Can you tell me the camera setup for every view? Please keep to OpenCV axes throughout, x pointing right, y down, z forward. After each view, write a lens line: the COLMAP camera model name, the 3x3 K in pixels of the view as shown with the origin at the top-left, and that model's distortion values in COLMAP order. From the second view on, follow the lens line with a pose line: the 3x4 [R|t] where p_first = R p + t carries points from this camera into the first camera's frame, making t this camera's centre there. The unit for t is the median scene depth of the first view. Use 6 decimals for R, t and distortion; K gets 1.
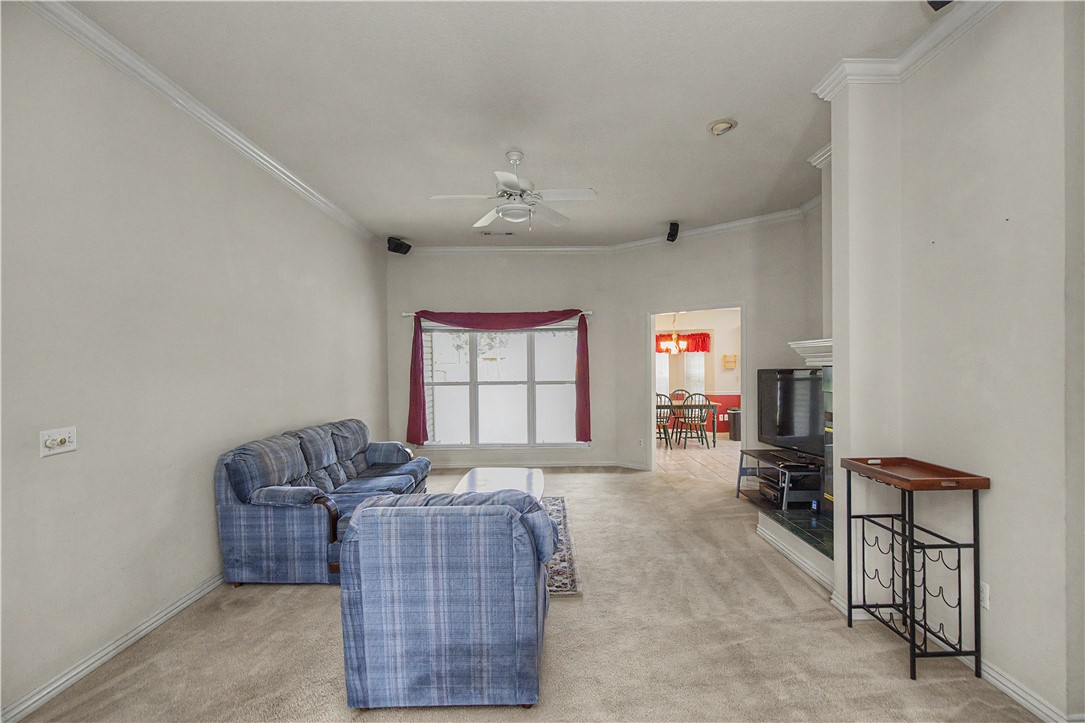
lens RADIAL K [[496.1, 0, 542.5], [0, 496.1, 361.5], [0, 0, 1]] dist [-0.001576, -0.000603]
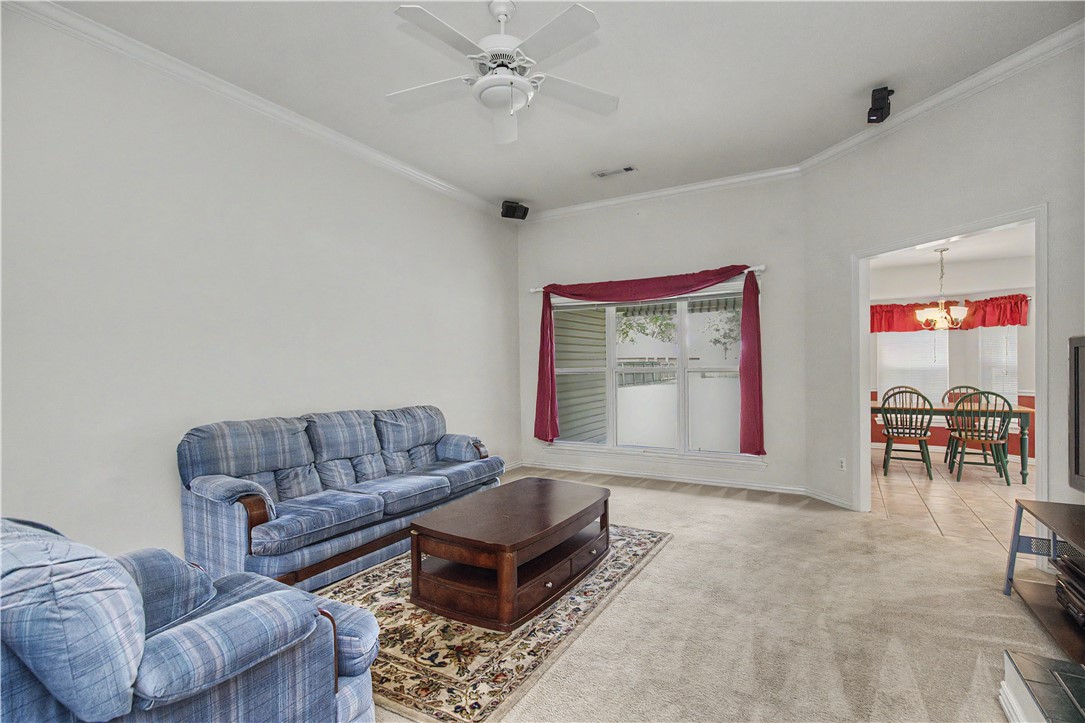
lens RADIAL K [[499.5, 0, 545.9], [0, 499.5, 364.9], [0, 0, 1]] dist [0.000741, -0.000344]
pose [[0.869874, 0.000554, -0.493274, 0.188903], [0.006079, 0.999911, 0.011843, 0.027449], [0.493237, -0.013300, 0.869793, 0.266545]]
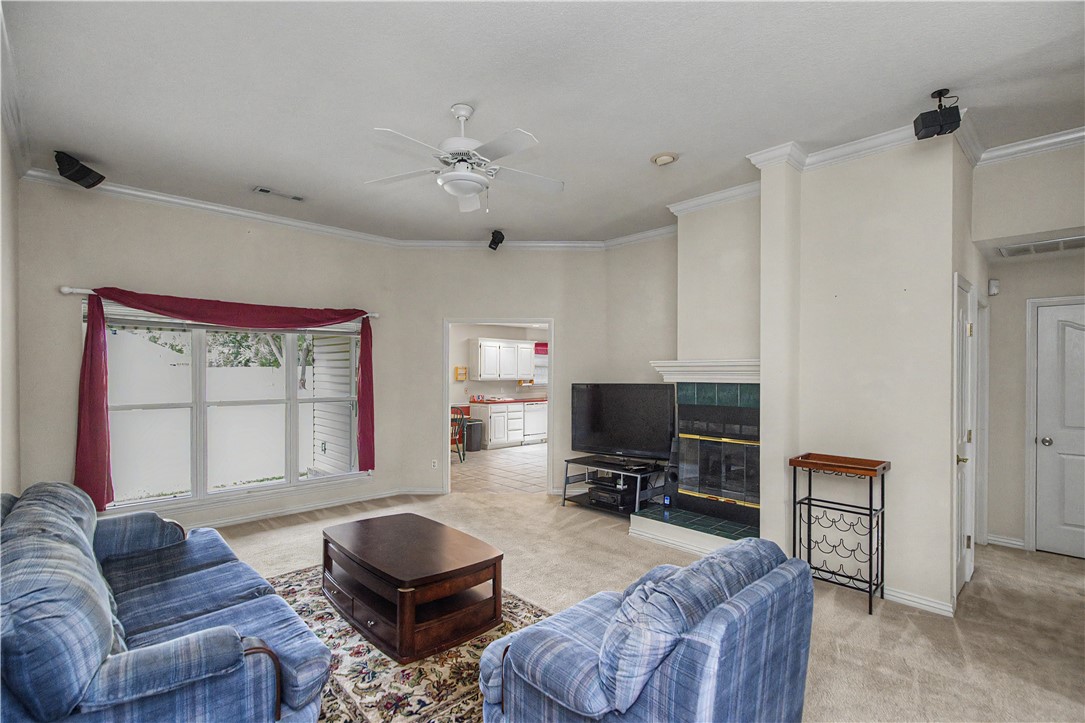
lens RADIAL K [[499.5, 0, 545.9], [0, 499.5, 364.9], [0, 0, 1]] dist [0.000741, -0.000344]
pose [[0.729211, 0.021073, 0.683964, -0.288313], [-0.012353, 0.999768, -0.017632, -0.003415], [-0.684177, 0.004408, 0.729303, 0.202891]]
